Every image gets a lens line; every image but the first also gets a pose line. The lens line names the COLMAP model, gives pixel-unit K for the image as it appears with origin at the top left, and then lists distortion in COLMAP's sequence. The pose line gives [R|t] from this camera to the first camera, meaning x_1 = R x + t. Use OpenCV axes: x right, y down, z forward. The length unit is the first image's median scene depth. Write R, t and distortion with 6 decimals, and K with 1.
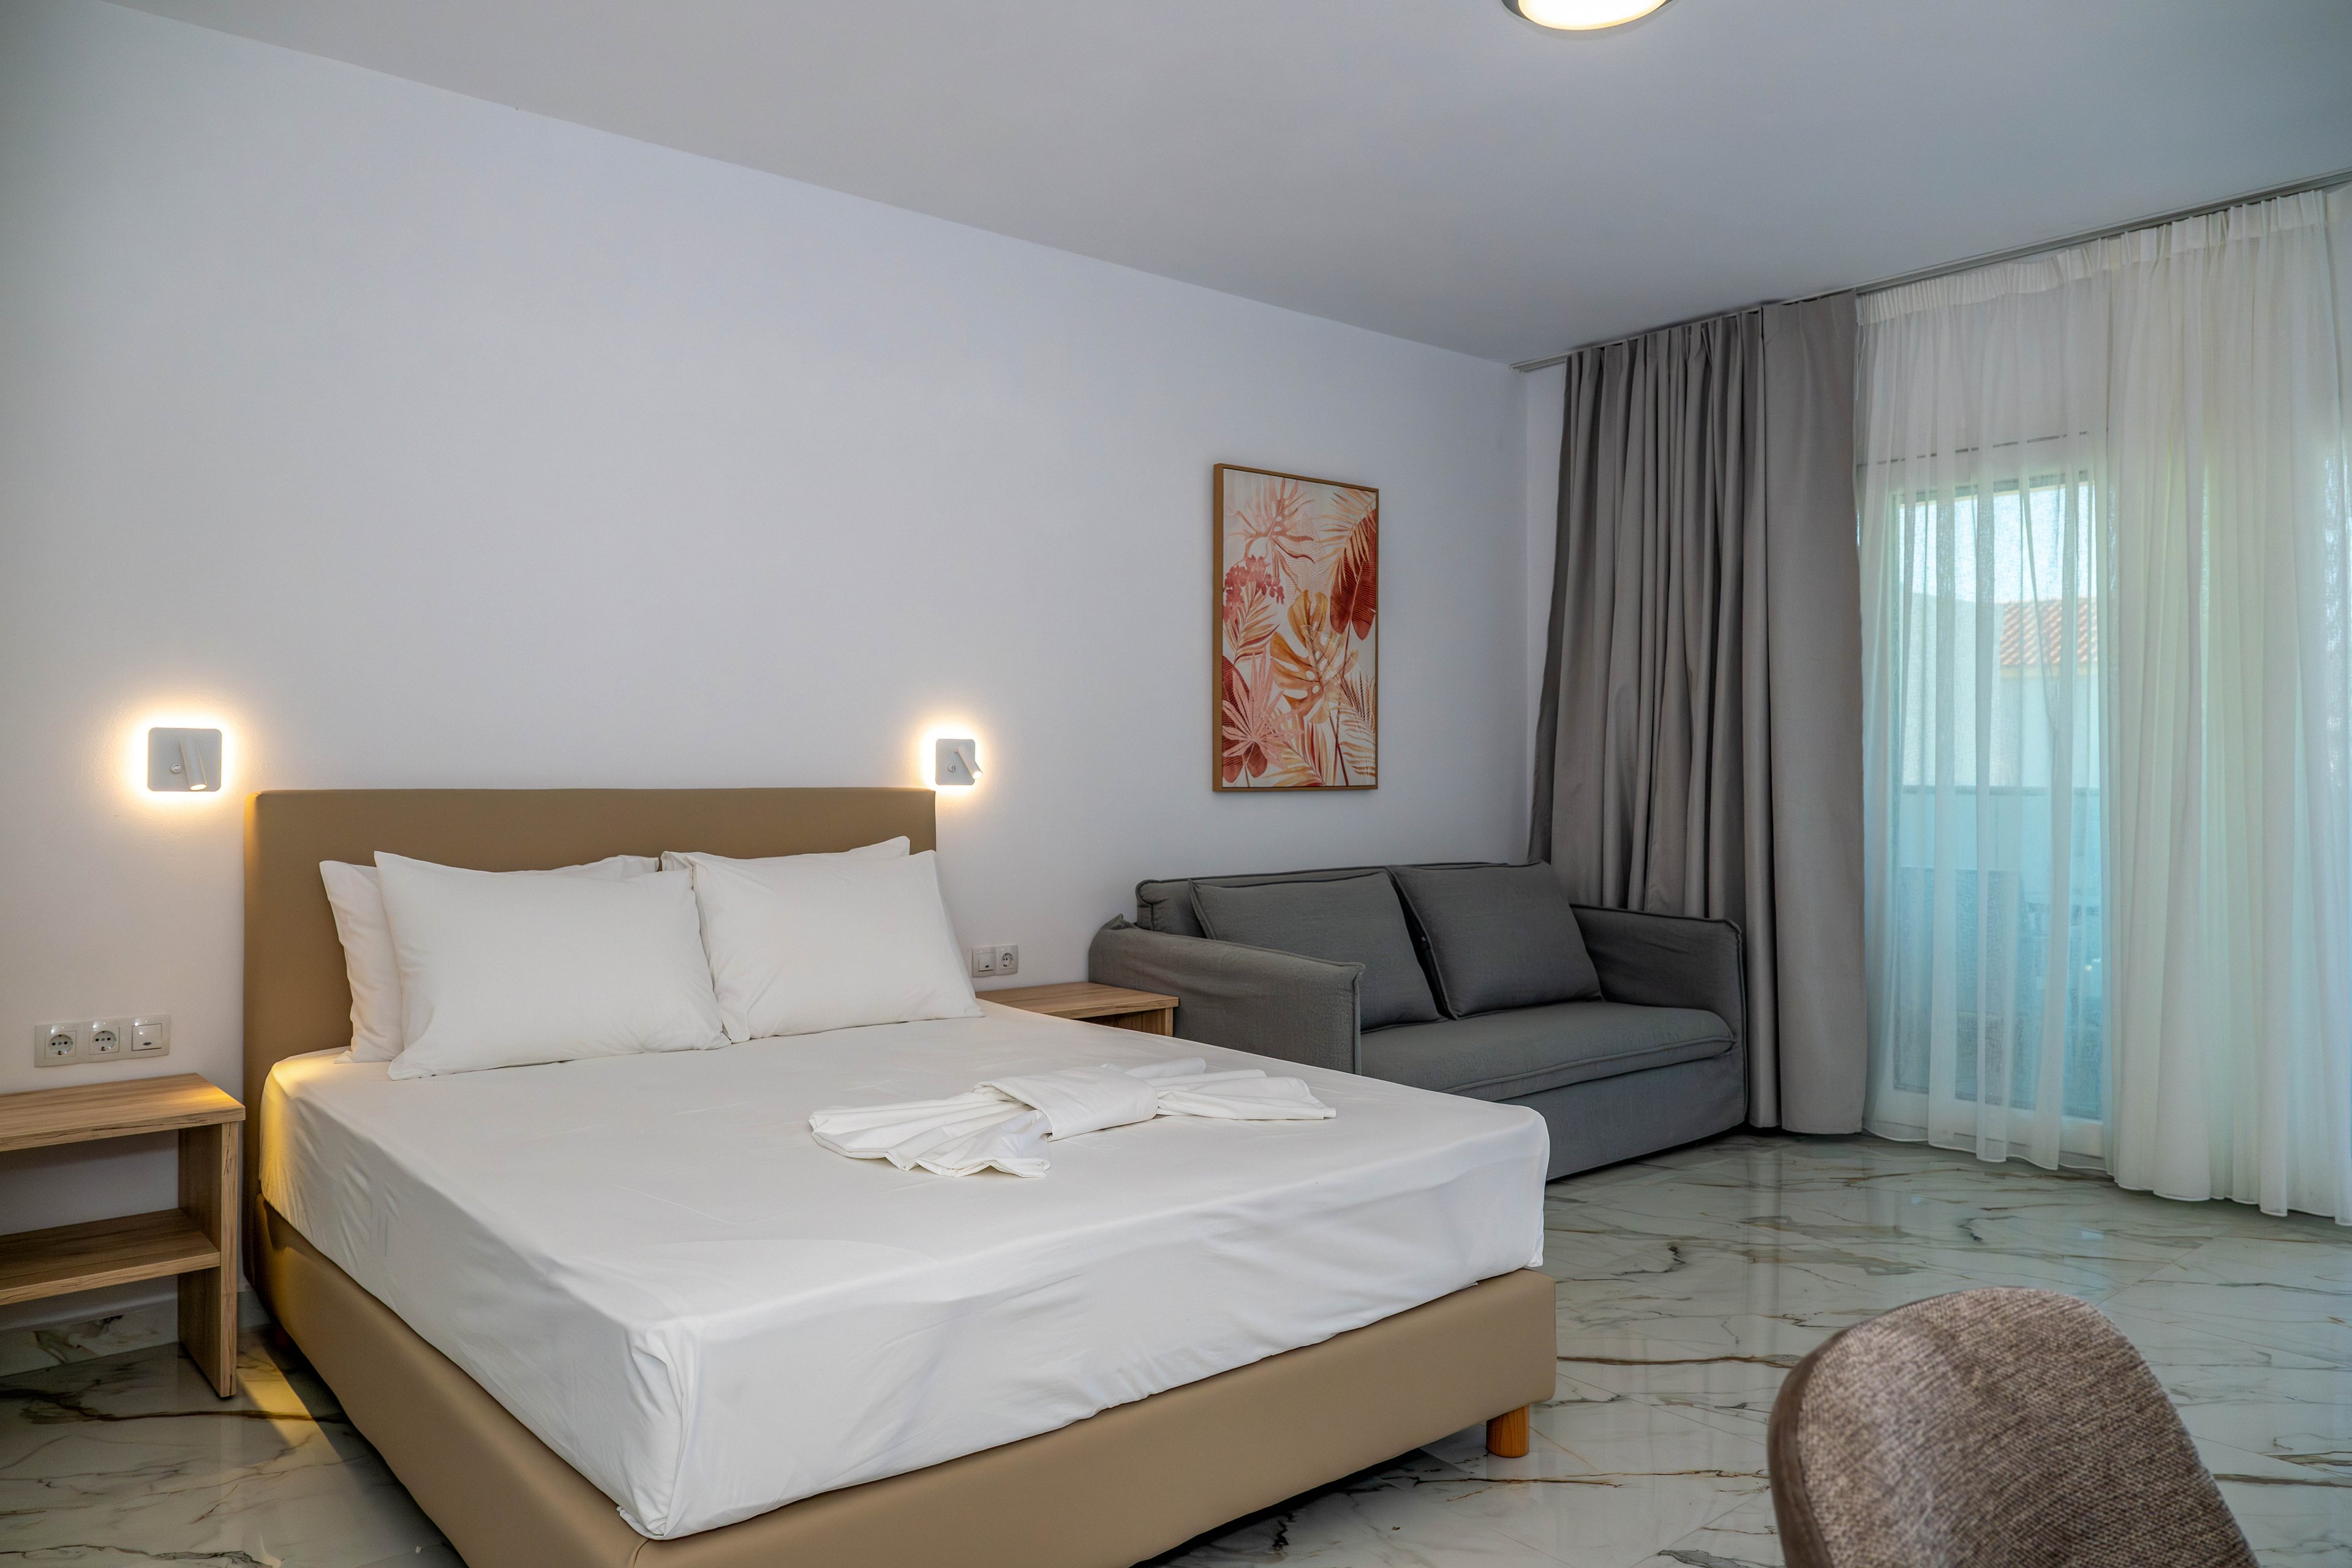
lens RADIAL K [[1620.6, 0, 1173.9], [0, 1620.6, 749.9], [0, 0, 1]] dist [0.000059, -0.001857]
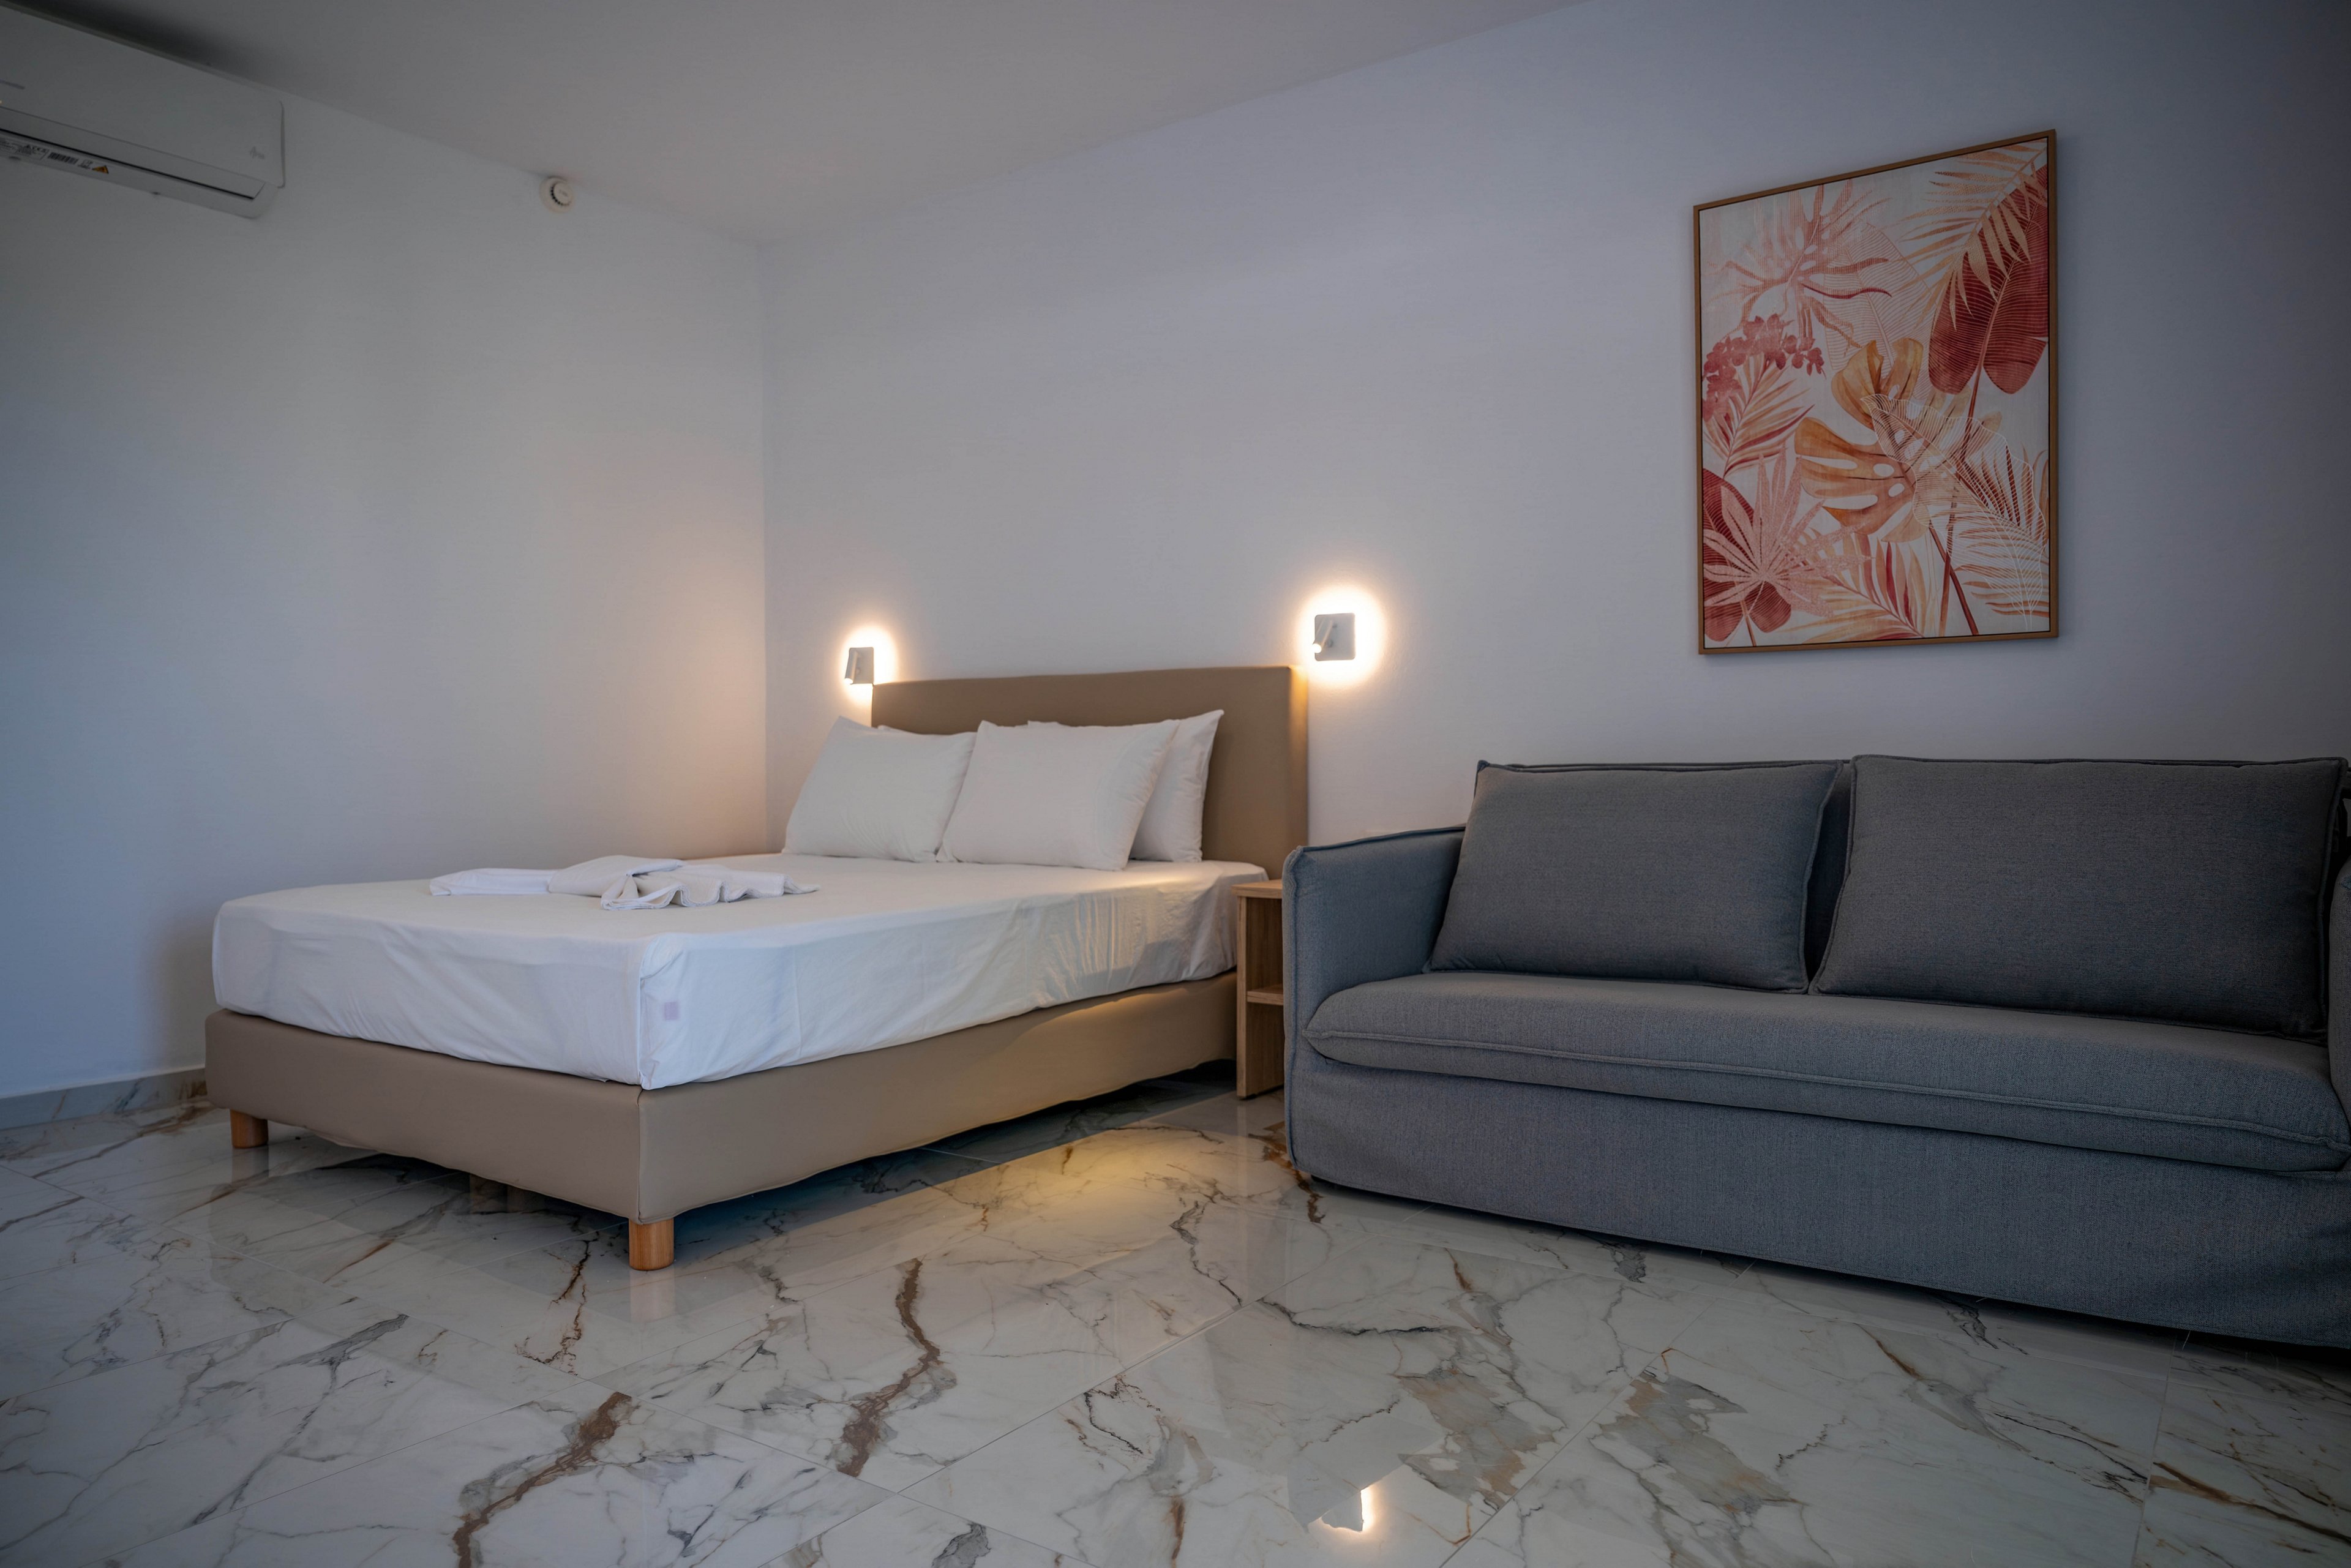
lens RADIAL K [[1604.5, 0, 1175.5], [0, 1604.5, 784.0], [0, 0, 1]] dist [0.001516, 0.001311]
pose [[0.233769, 0.013517, -0.972198, 0.691813], [0.020154, 0.999621, 0.018744, 0.067019], [0.972083, -0.023976, 0.233408, 0.603455]]
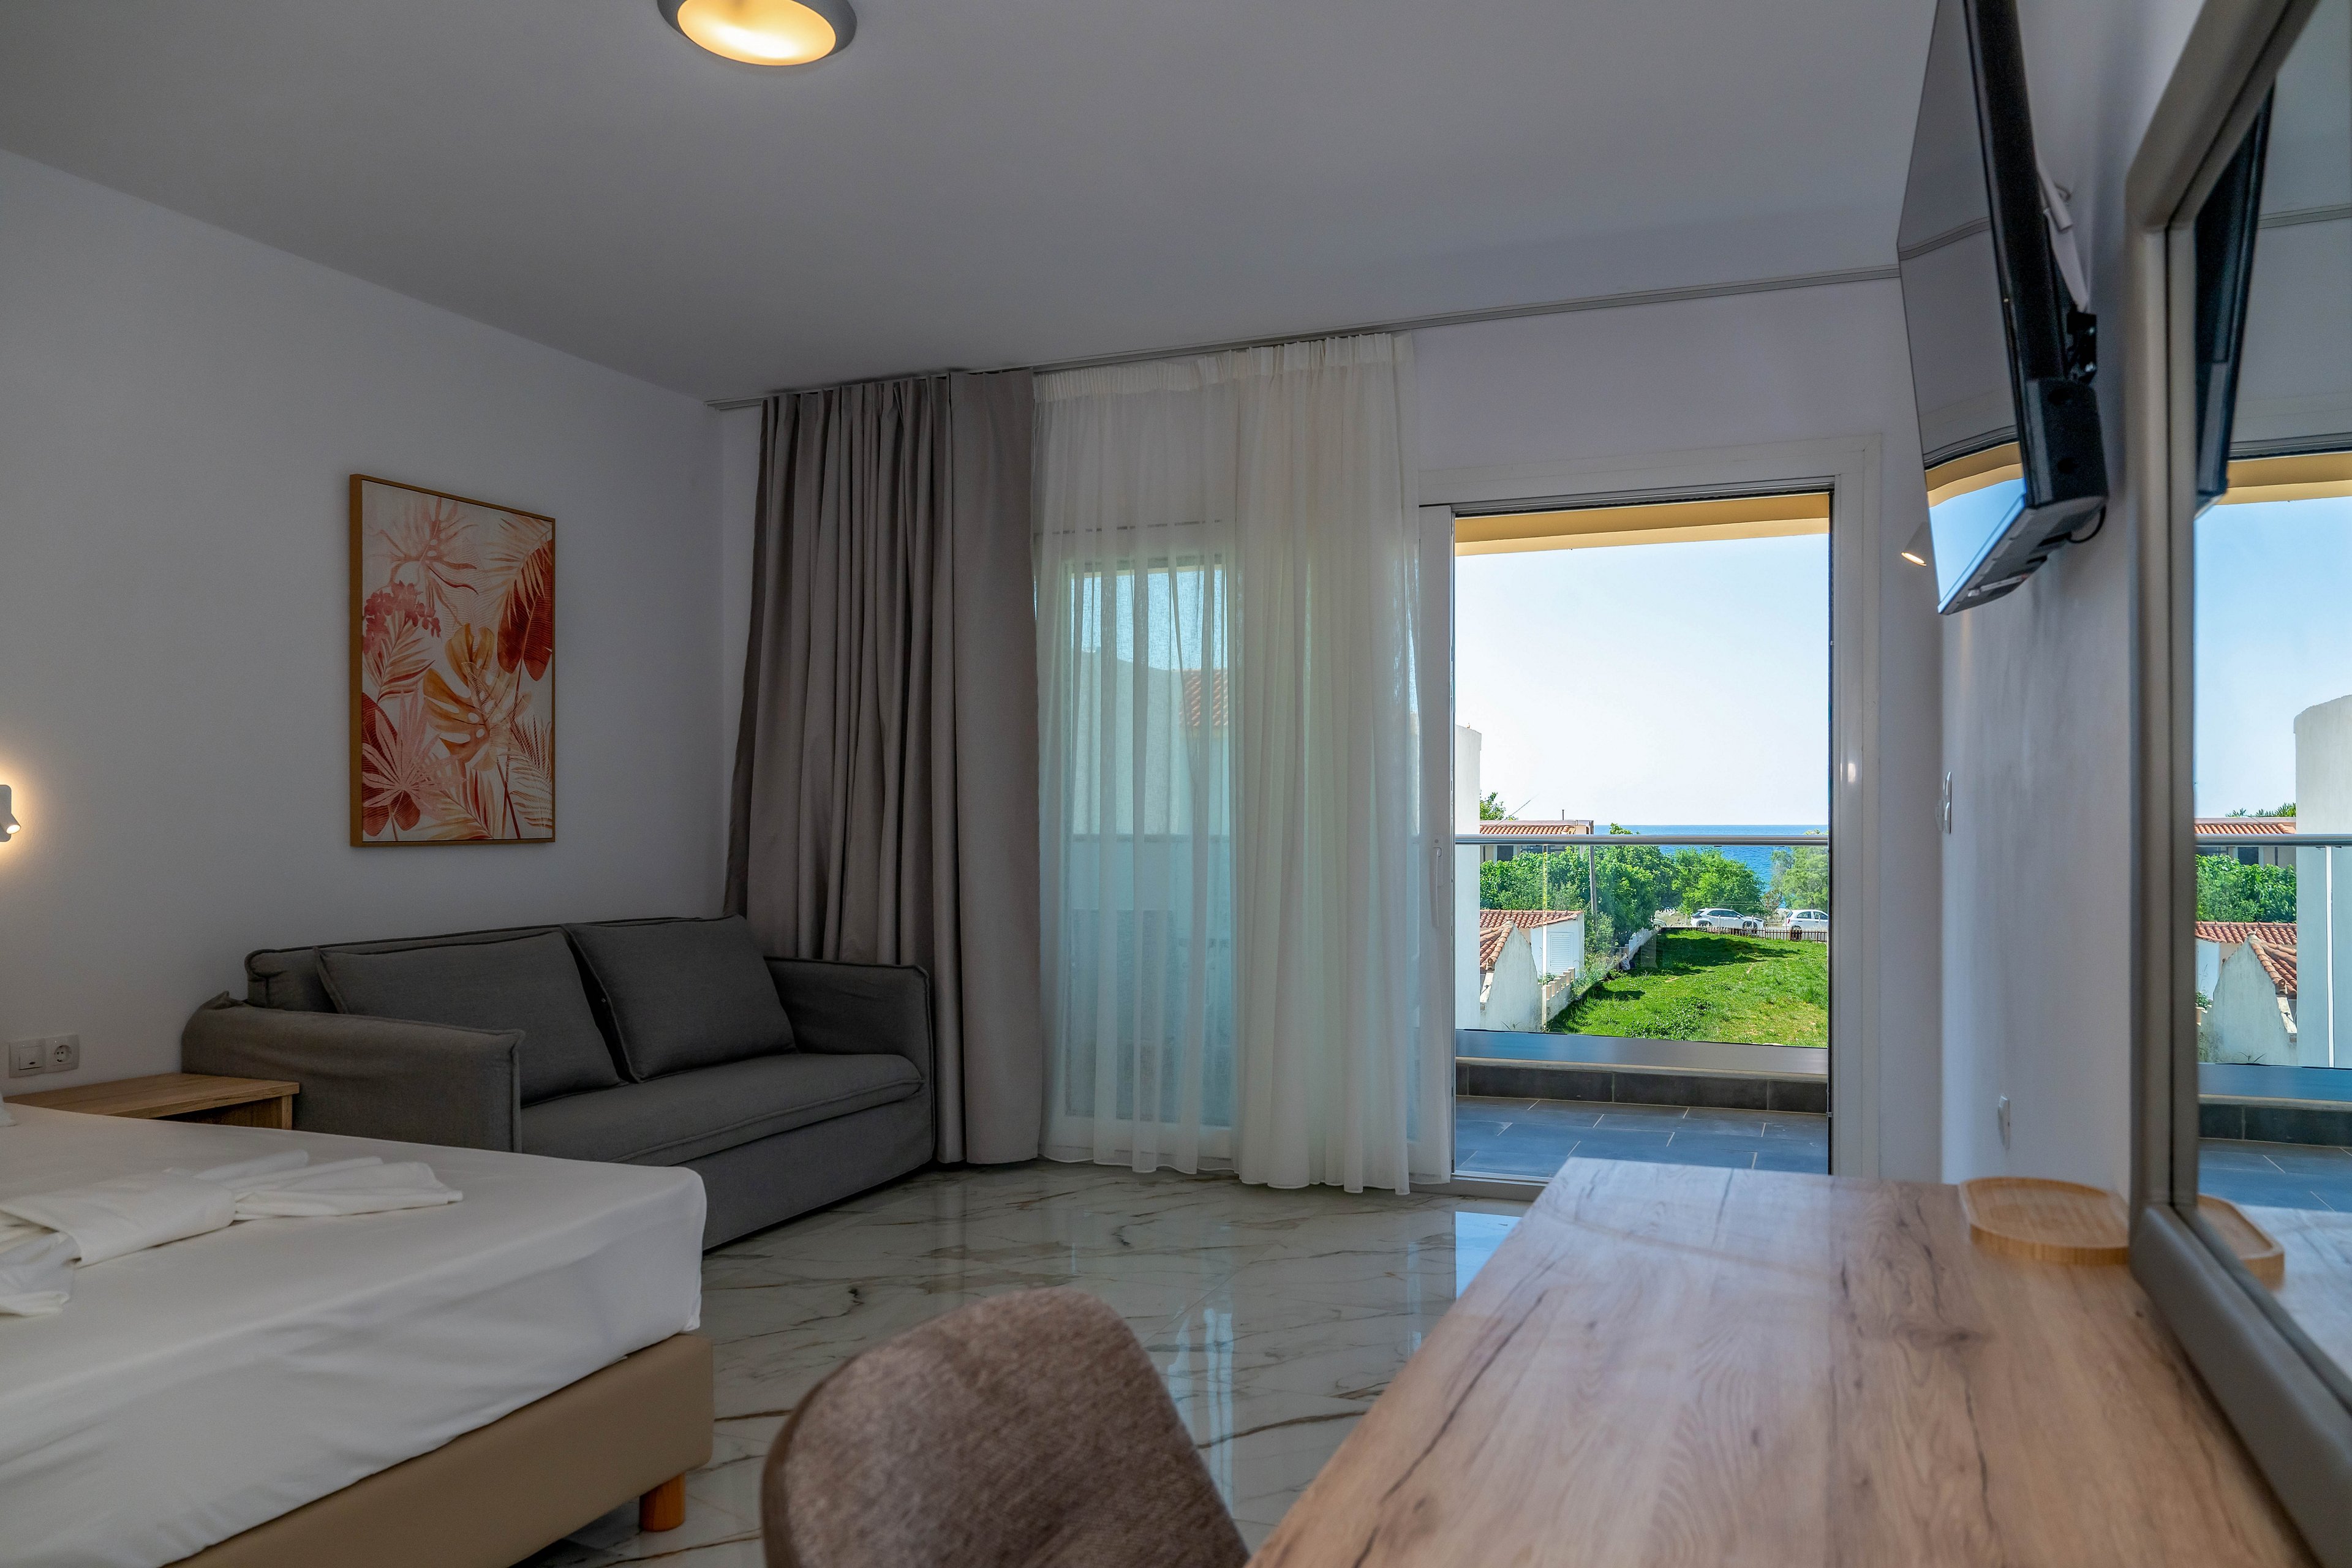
lens RADIAL K [[1628.8, 0, 1221.7], [0, 1628.8, 826.0], [0, 0, 1]] dist [-0.000757, -0.002085]
pose [[0.881590, -0.004559, 0.471993, 0.024226], [-0.002418, 0.999897, 0.014175, 0.000855], [-0.472009, -0.013638, 0.881488, -0.004499]]
